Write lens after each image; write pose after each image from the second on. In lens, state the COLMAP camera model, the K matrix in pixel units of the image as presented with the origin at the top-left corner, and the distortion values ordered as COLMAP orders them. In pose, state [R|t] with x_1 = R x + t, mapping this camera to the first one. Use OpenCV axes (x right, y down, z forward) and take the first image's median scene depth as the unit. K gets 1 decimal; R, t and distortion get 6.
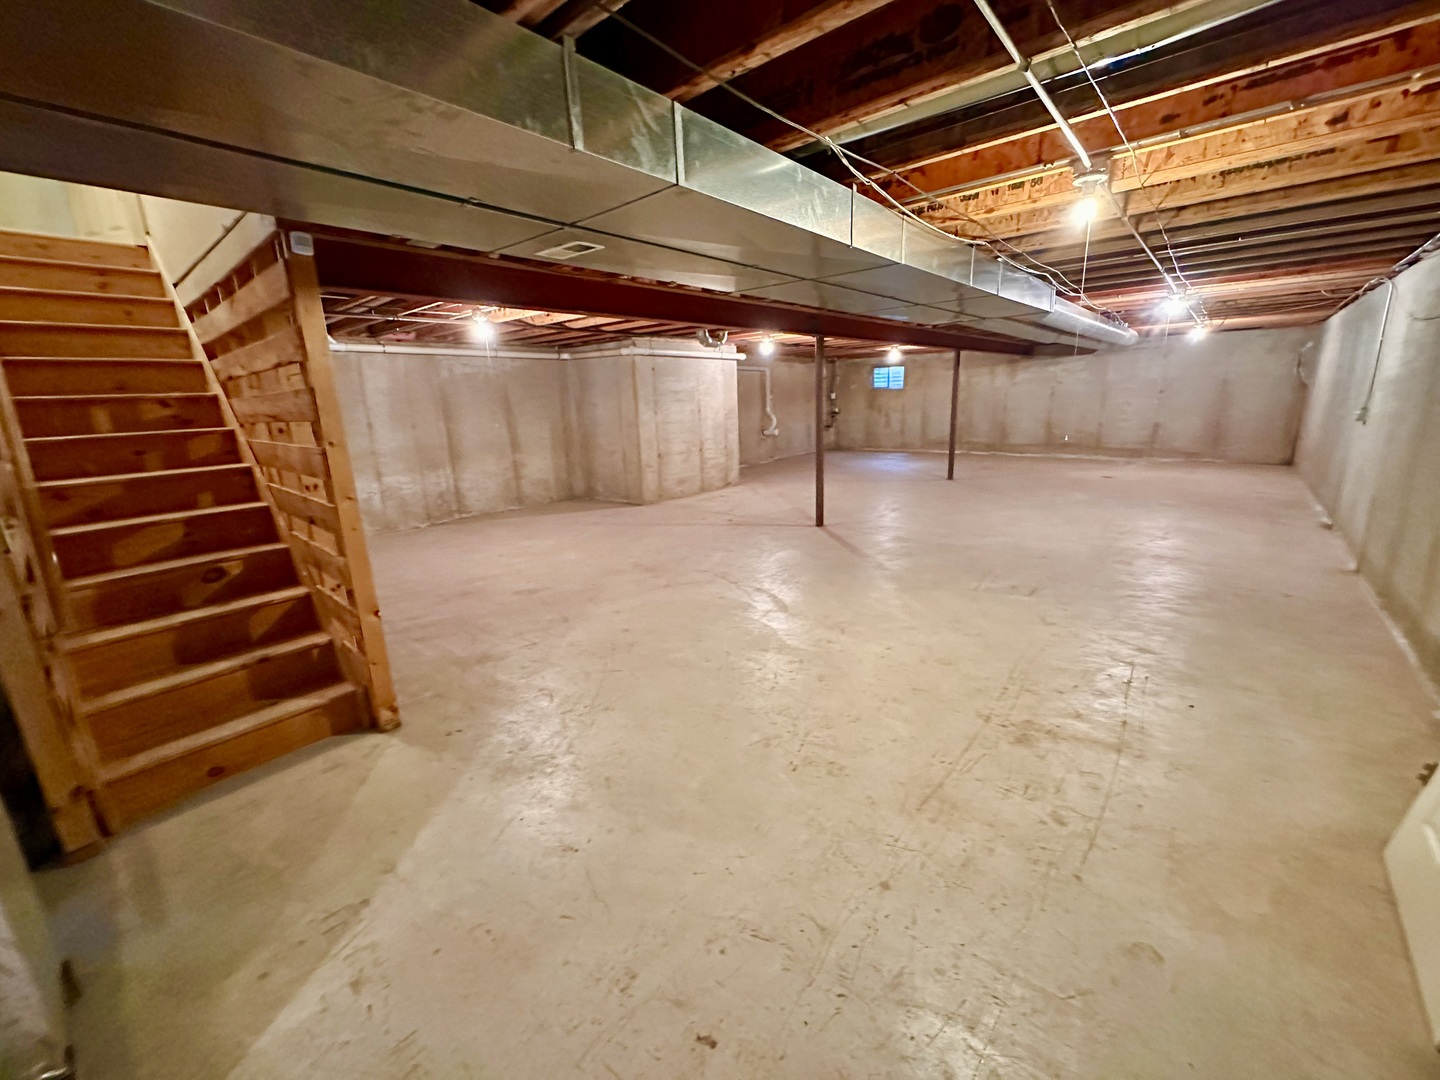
lens RADIAL K [[579.5, 0, 721.8], [0, 579.5, 537.5], [0, 0, 1]] dist [-0.002537, 0.000132]
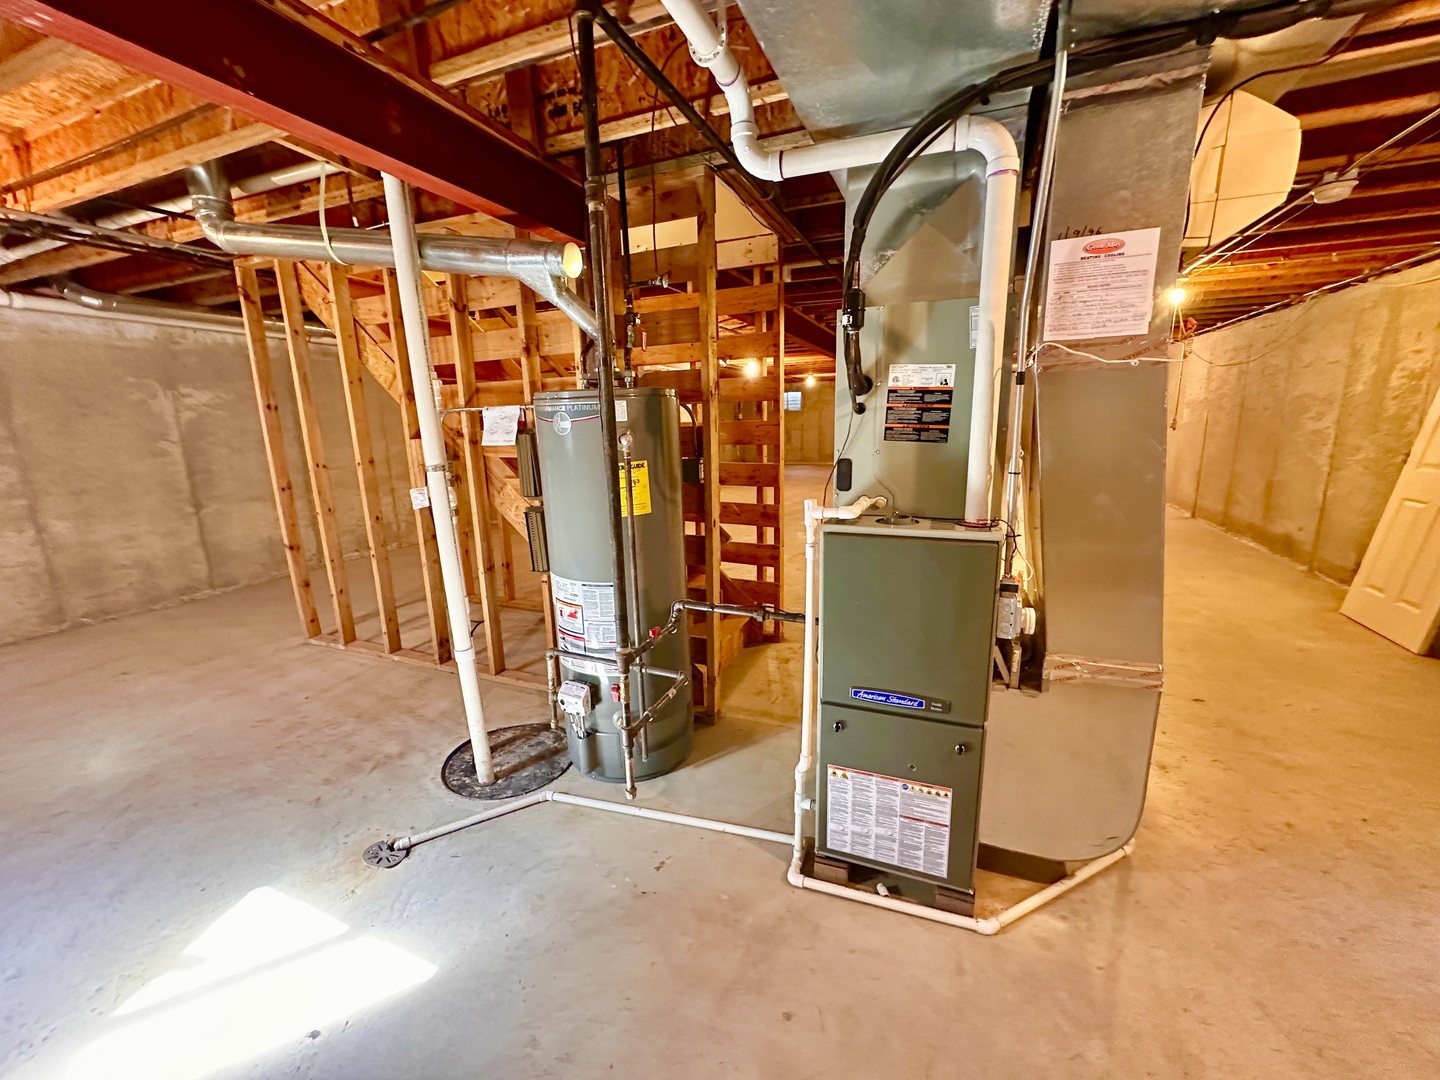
lens RADIAL K [[579.5, 0, 716.5], [0, 579.5, 540.1], [0, 0, 1]] dist [-0.002537, 0.000132]
pose [[0.948811, -0.055918, 0.310855, -0.280965], [0.068179, 0.997260, -0.028708, 0.031523], [-0.308398, 0.048432, 0.950024, -0.054808]]
